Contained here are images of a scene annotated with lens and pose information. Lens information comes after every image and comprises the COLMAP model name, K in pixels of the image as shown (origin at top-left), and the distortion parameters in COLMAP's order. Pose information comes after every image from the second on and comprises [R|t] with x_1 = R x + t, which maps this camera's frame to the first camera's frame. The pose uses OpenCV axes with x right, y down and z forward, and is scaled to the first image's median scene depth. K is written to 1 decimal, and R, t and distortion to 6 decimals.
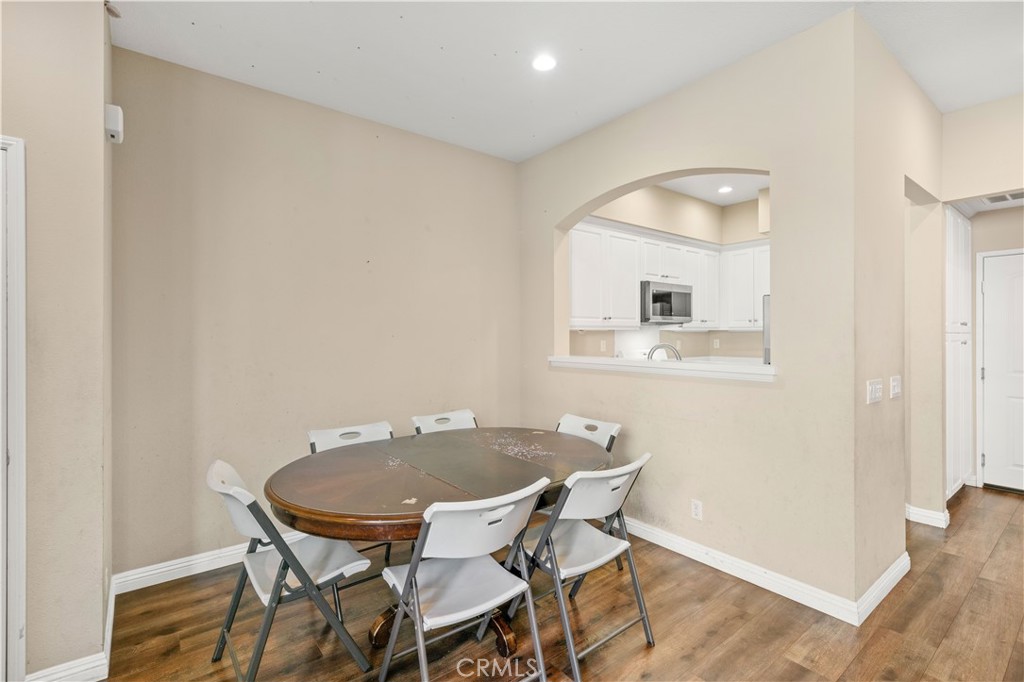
lens RADIAL K [[471.8, 0, 511.3], [0, 471.8, 337.6], [0, 0, 1]] dist [-0.001373, -0.000133]
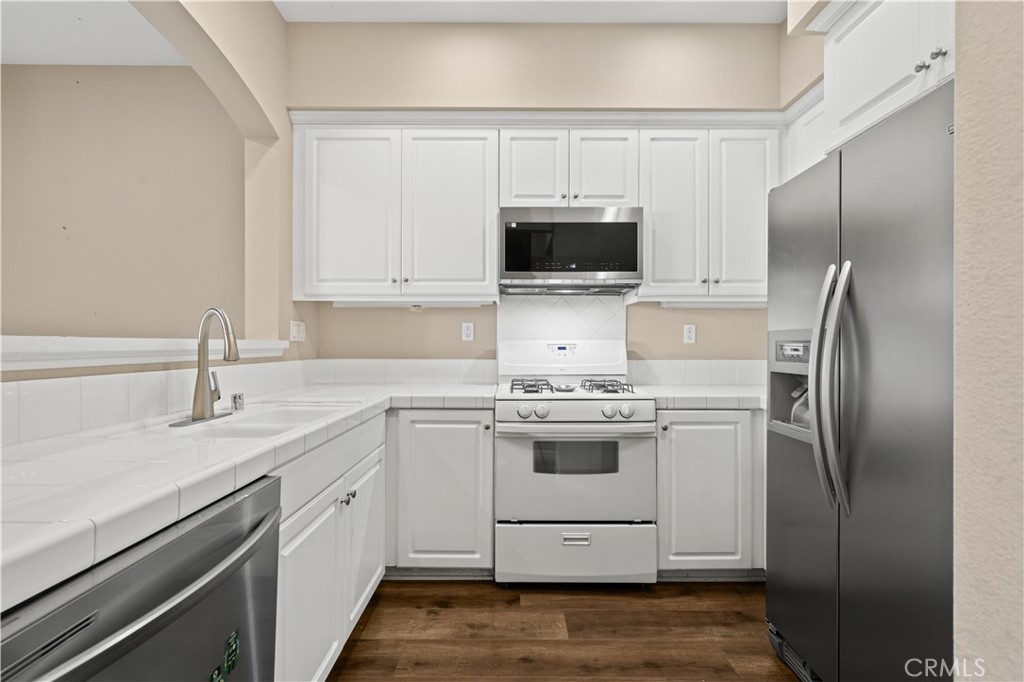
lens RADIAL K [[447.2, 0, 508.7], [0, 447.2, 340.2], [0, 0, 1]] dist [0.000282, 0.001651]
pose [[0.784440, 0.005926, -0.620177, 0.602646], [-0.010444, 0.999939, -0.003656, 0.029695], [0.620117, 0.009345, 0.784454, 0.607123]]
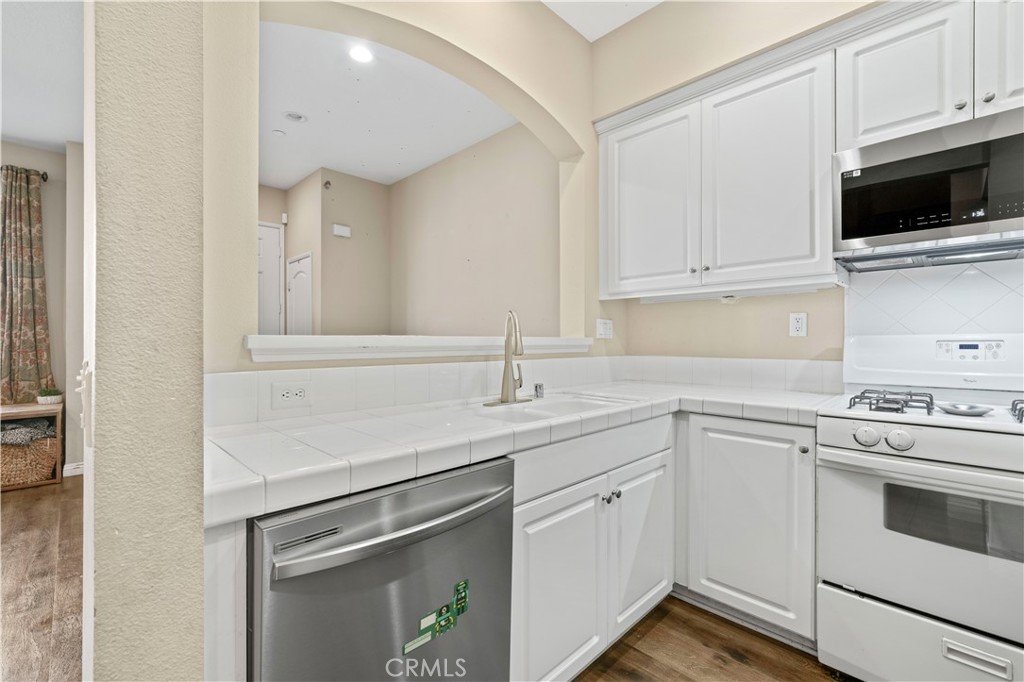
lens RADIAL K [[447.2, 0, 510.6], [0, 447.2, 336.6], [0, 0, 1]] dist [0.000282, 0.001651]
pose [[0.103181, -0.000165, -0.994663, 0.623248], [-0.001791, 0.999998, -0.000352, 0.029969], [0.994661, 0.001818, 0.103180, 0.692140]]
